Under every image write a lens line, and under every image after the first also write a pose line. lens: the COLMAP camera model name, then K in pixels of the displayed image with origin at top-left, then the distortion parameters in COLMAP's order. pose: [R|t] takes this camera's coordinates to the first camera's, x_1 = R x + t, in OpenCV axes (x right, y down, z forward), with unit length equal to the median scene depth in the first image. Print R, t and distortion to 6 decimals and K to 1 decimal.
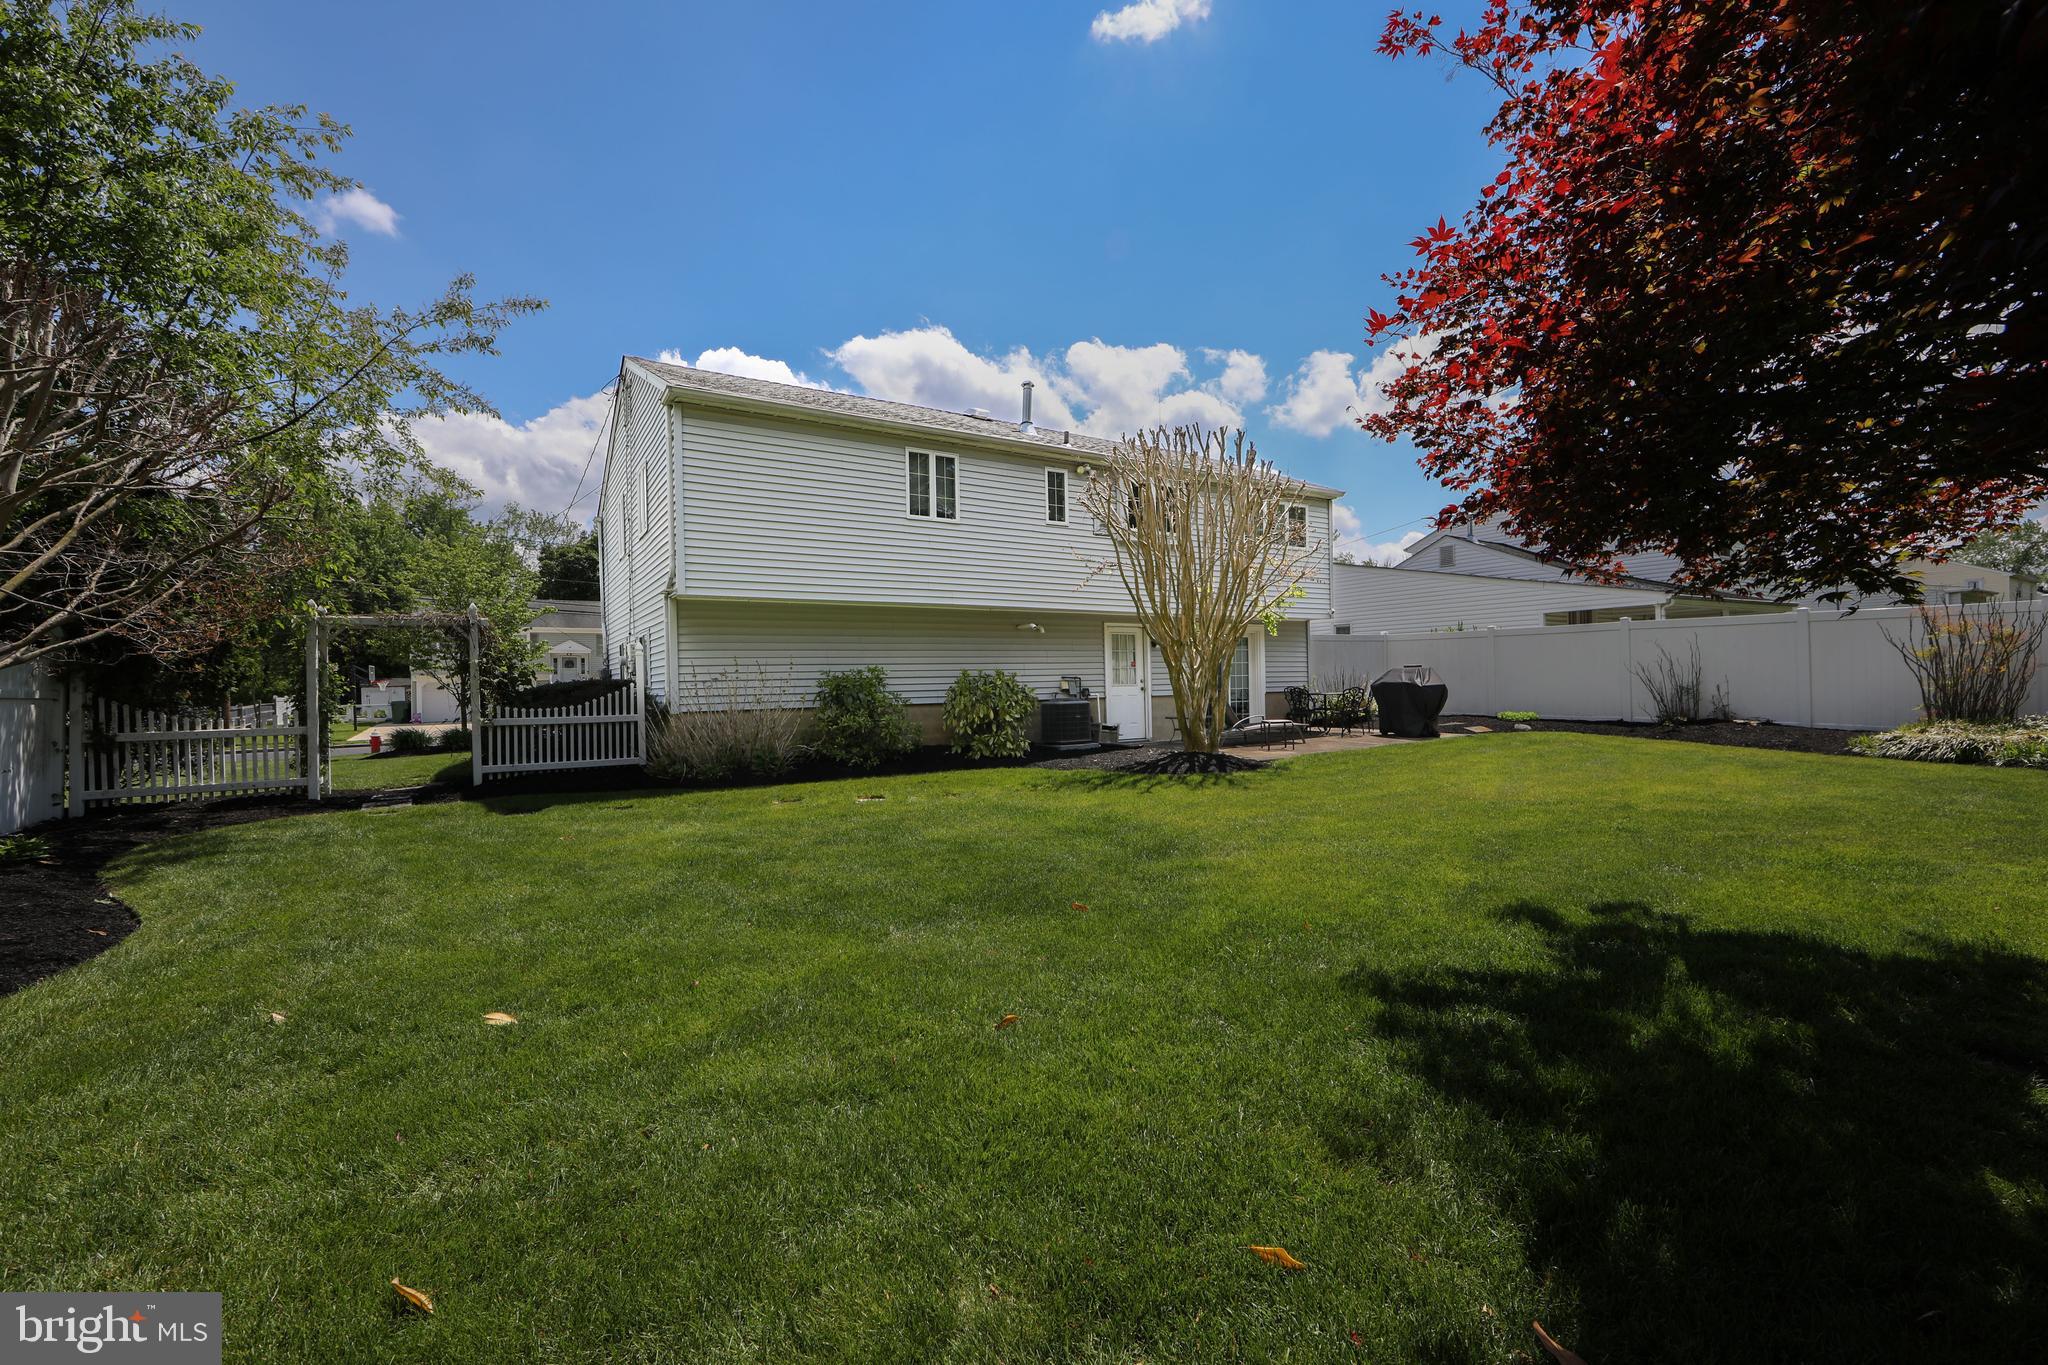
lens RADIAL K [[830.2, 0, 1028.2], [0, 830.2, 677.8], [0, 0, 1]] dist [-0.013924, -0.000073]
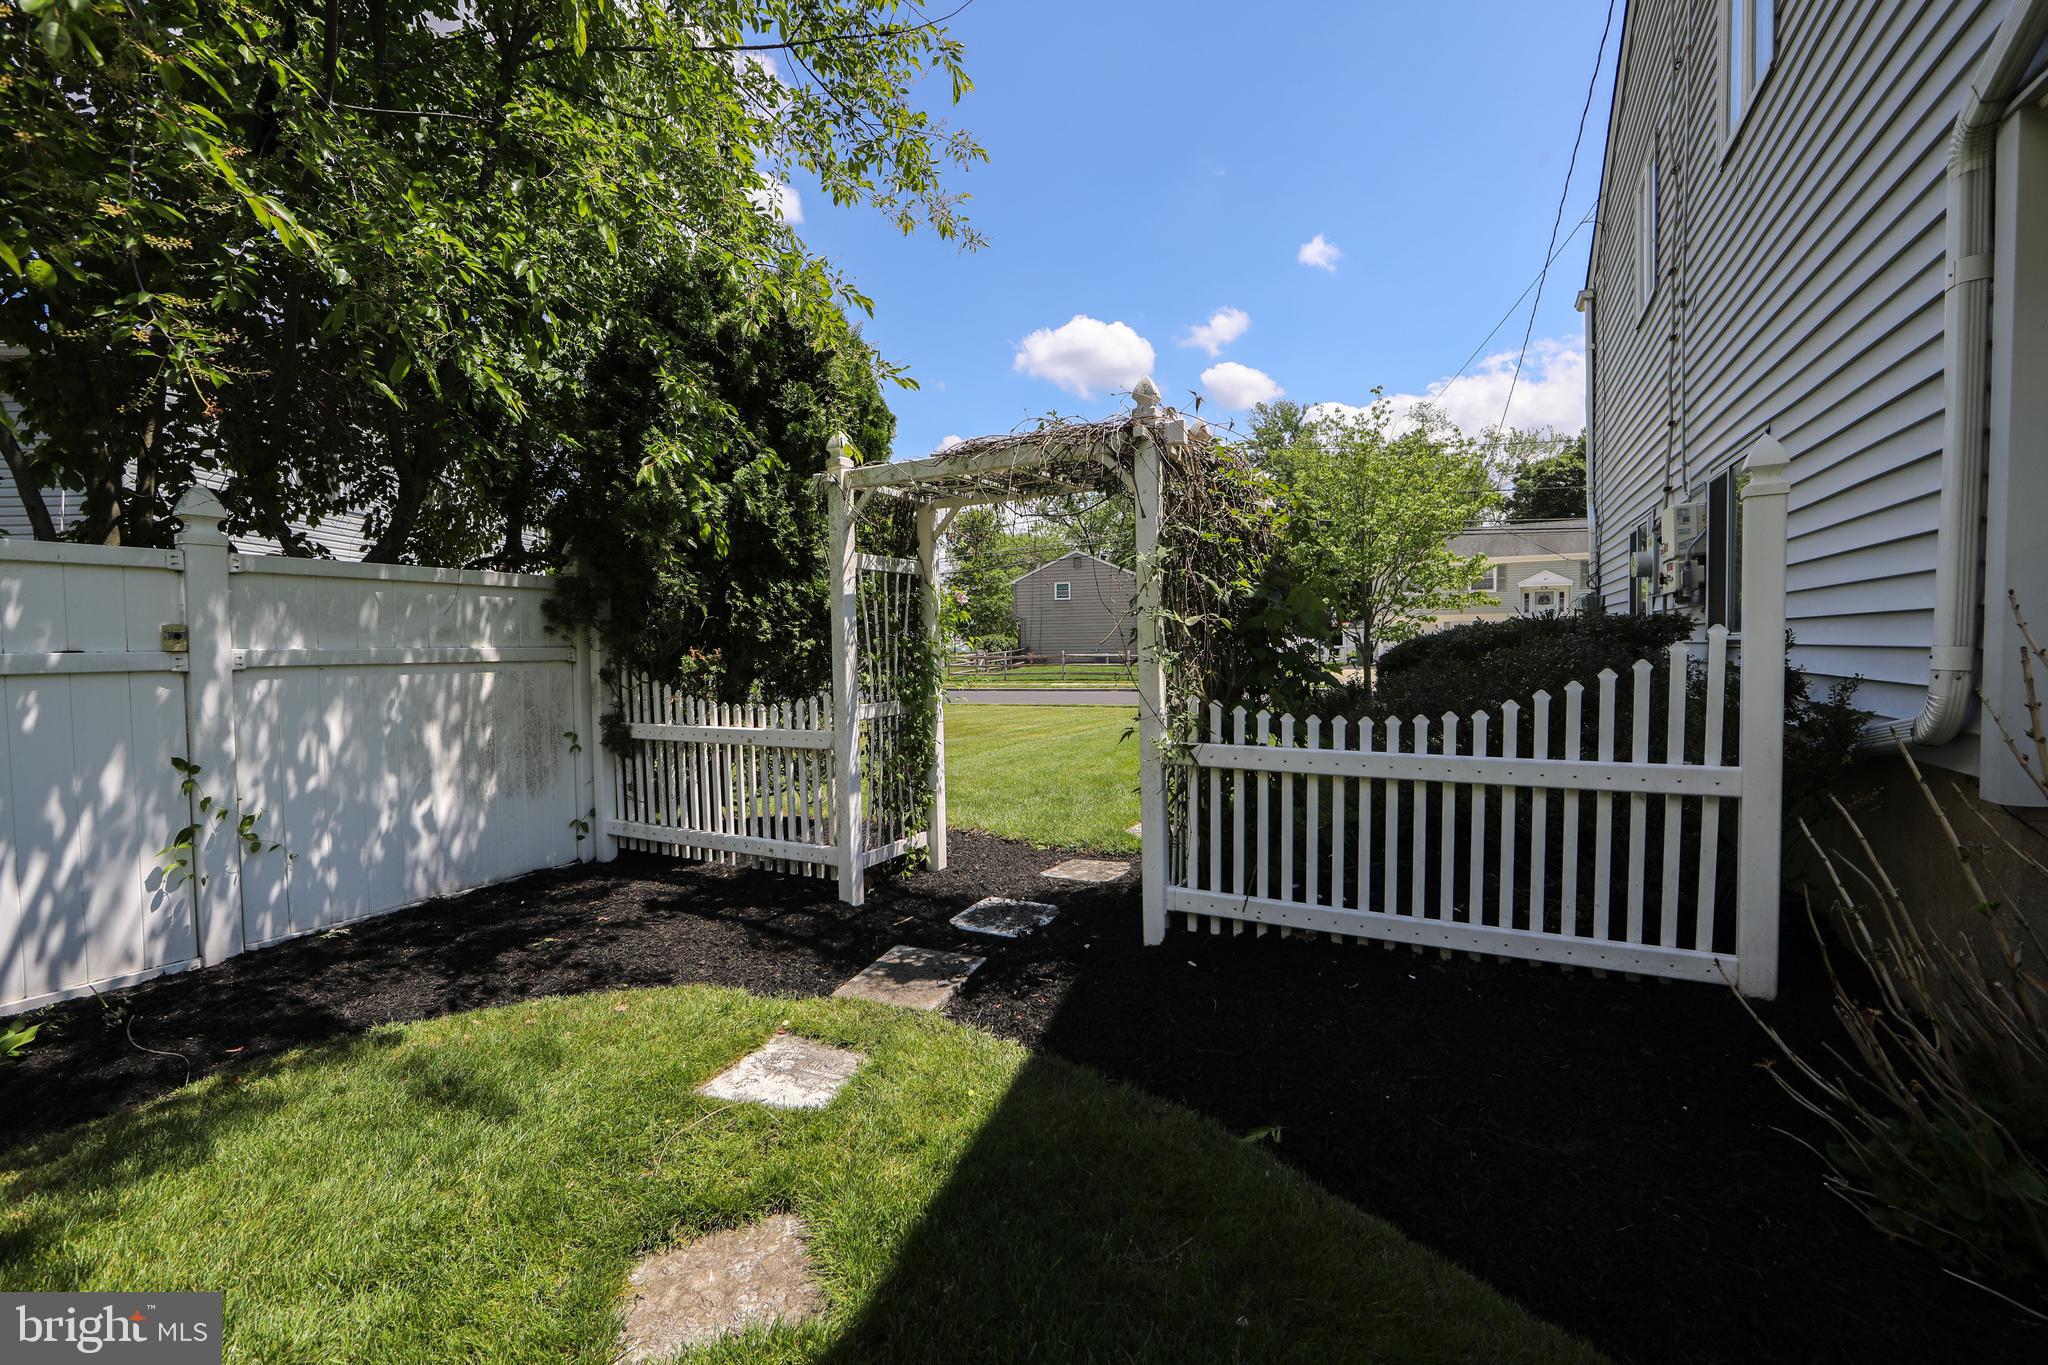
lens RADIAL K [[834.9, 0, 1028.0], [0, 834.9, 689.8], [0, 0, 1]] dist [-0.010852, -0.000322]
pose [[0.483618, 0.062363, -0.873055, -0.377062], [0.013039, 0.996835, 0.078427, 0.003123], [0.875182, -0.049312, 0.481274, 0.737131]]
